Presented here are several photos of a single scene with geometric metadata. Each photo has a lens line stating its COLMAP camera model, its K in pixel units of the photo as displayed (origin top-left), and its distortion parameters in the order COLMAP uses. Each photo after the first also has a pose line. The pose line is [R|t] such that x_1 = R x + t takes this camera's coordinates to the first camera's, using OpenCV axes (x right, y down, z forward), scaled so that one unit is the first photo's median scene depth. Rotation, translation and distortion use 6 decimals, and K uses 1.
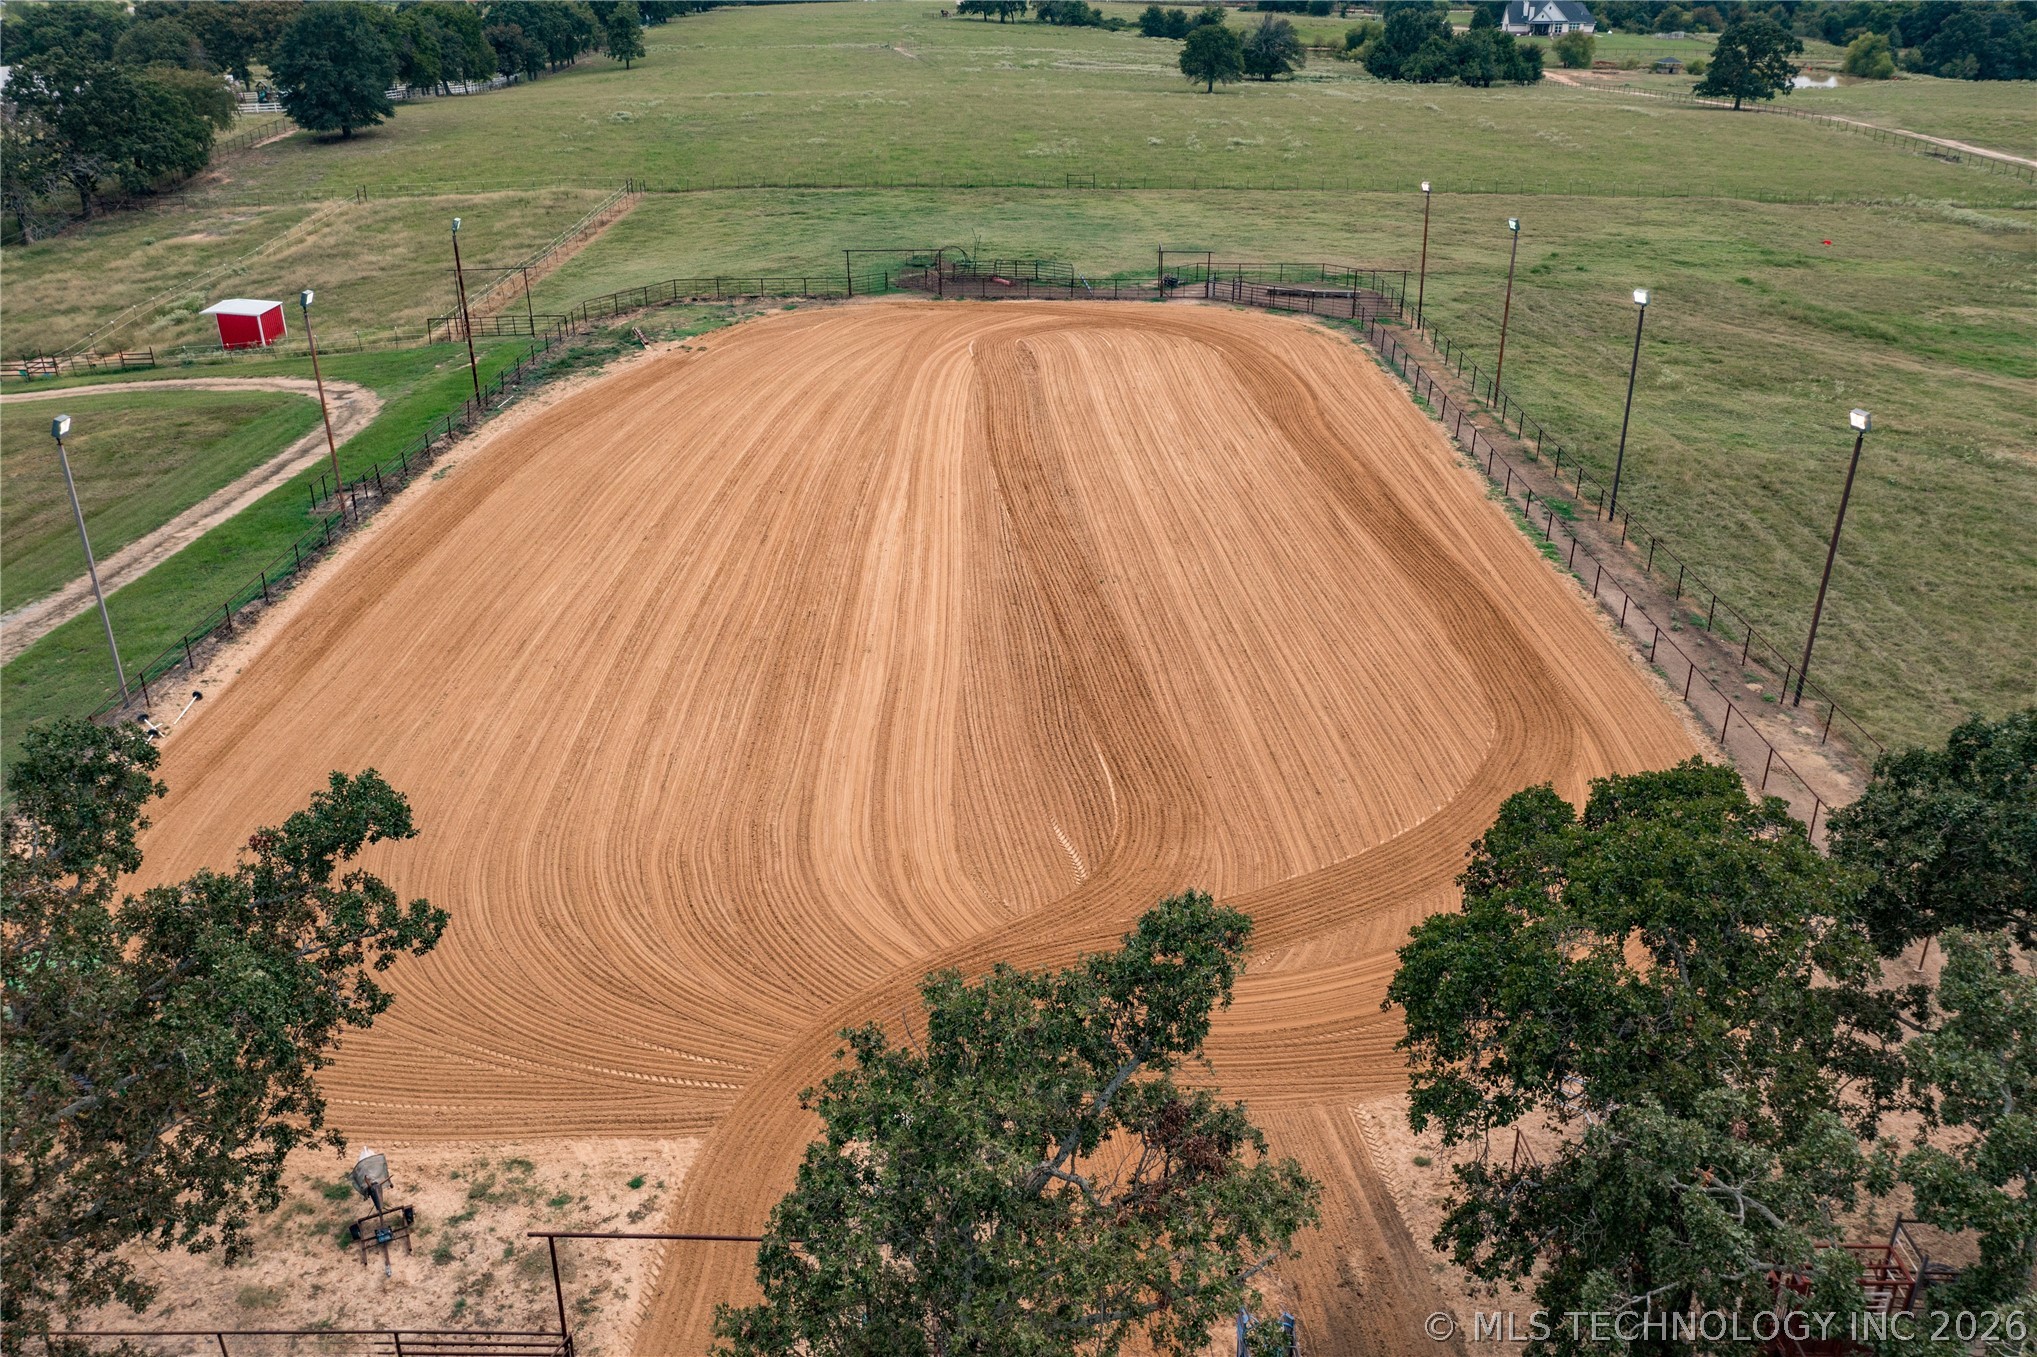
lens RADIAL K [[1575.5, 0, 1009.6], [0, 1575.5, 678.4], [0, 0, 1]] dist [-0.029275, 0.000848]
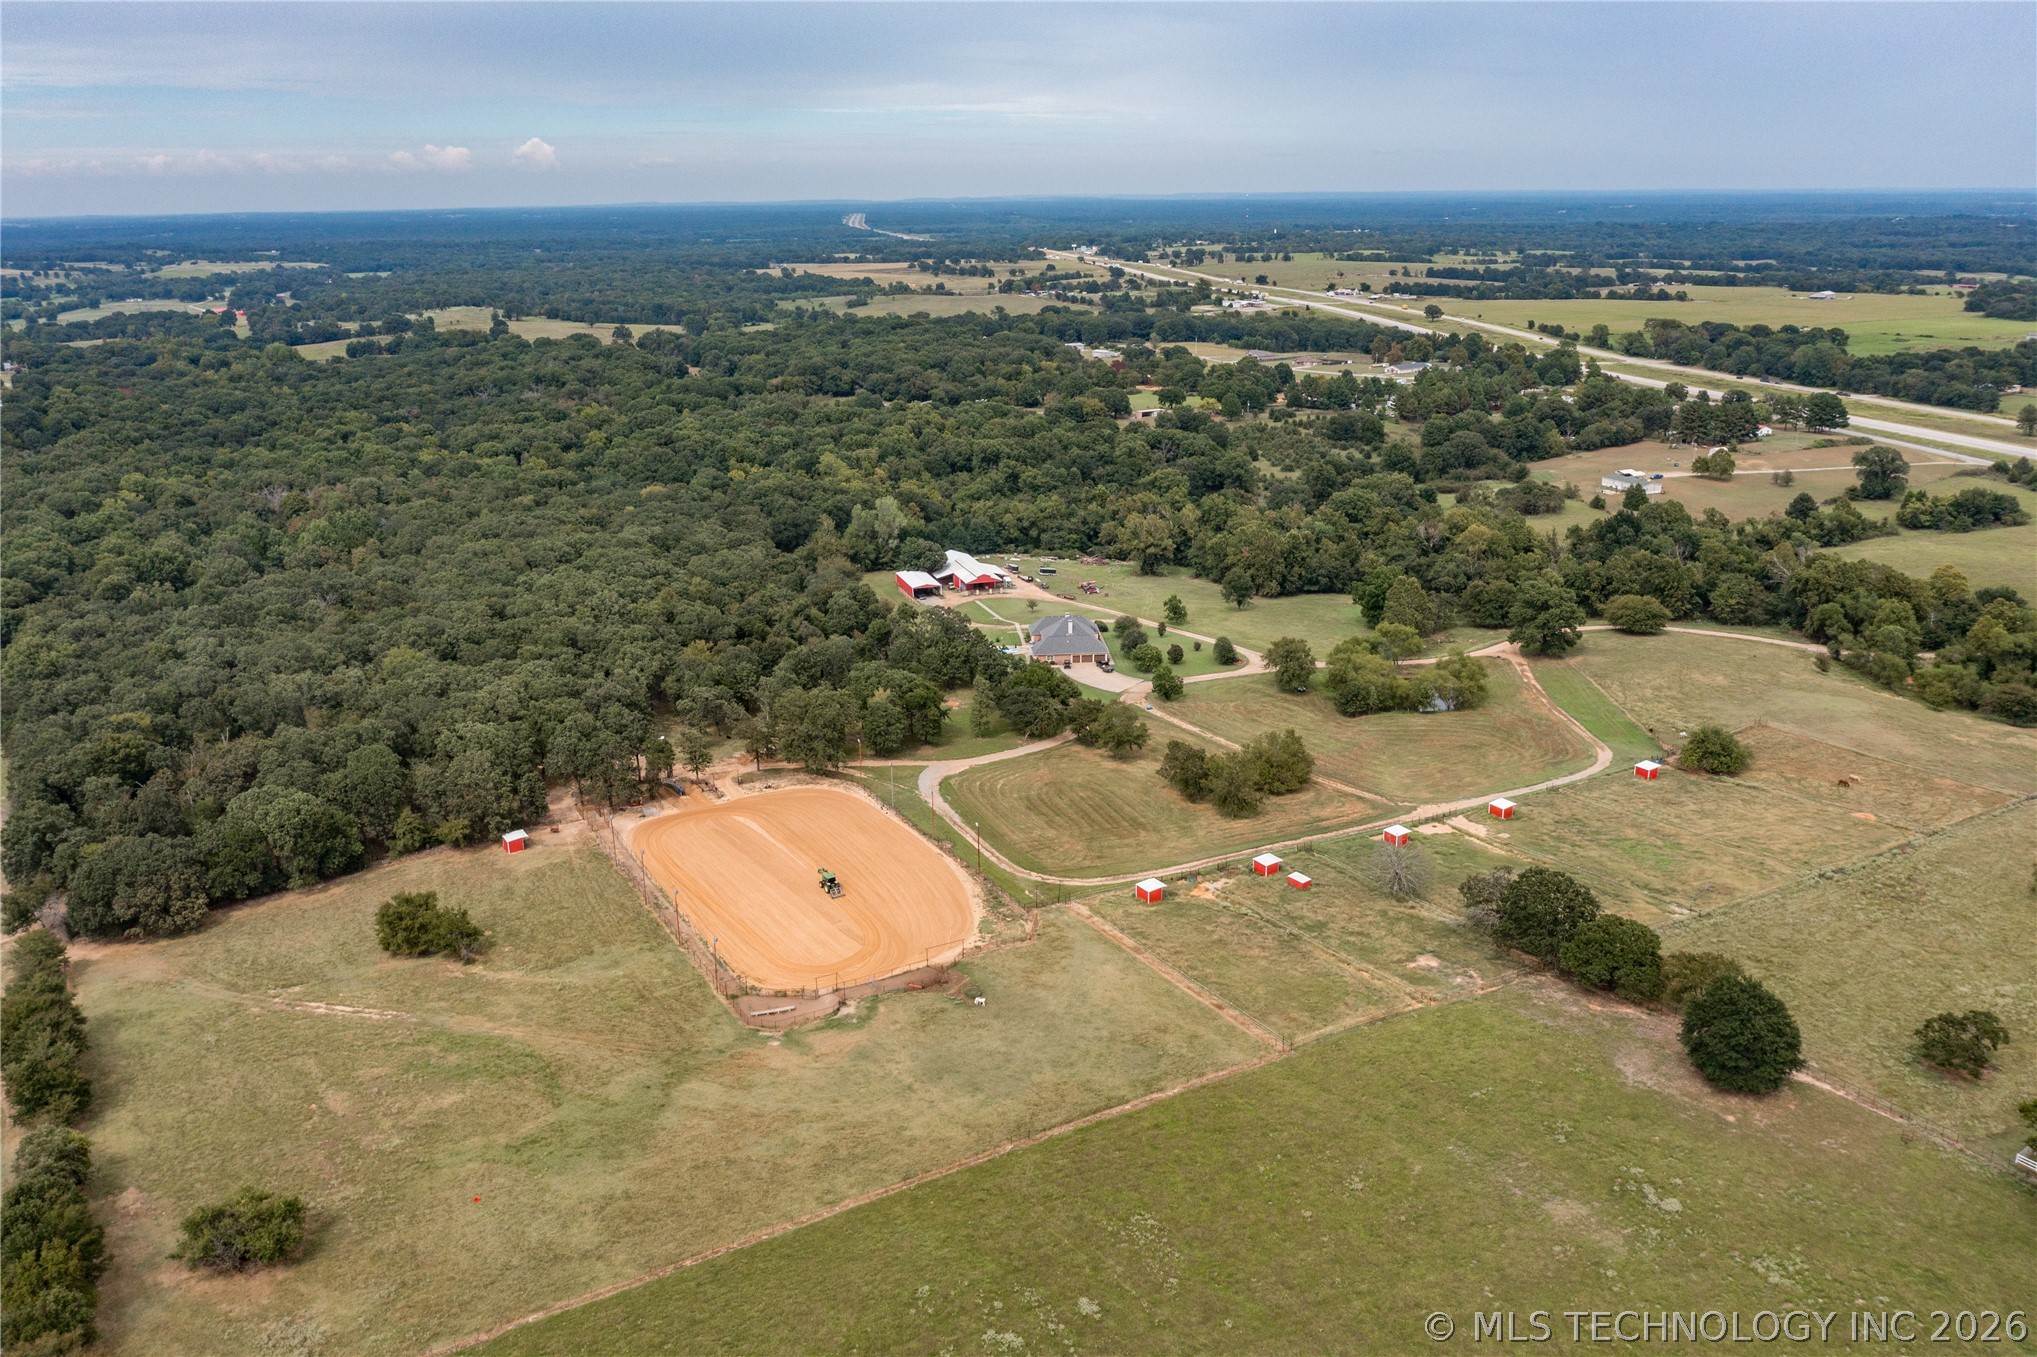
lens RADIAL K [[1608.2, 0, 1015.9], [0, 1608.2, 620.1], [0, 0, 1]] dist [-0.031272, -0.000886]
pose [[-0.868035, 0.150466, -0.473155, 1.329745], [-0.190197, 0.779509, 0.596817, -3.138162], [0.458629, 0.608051, -0.648023, 3.479190]]
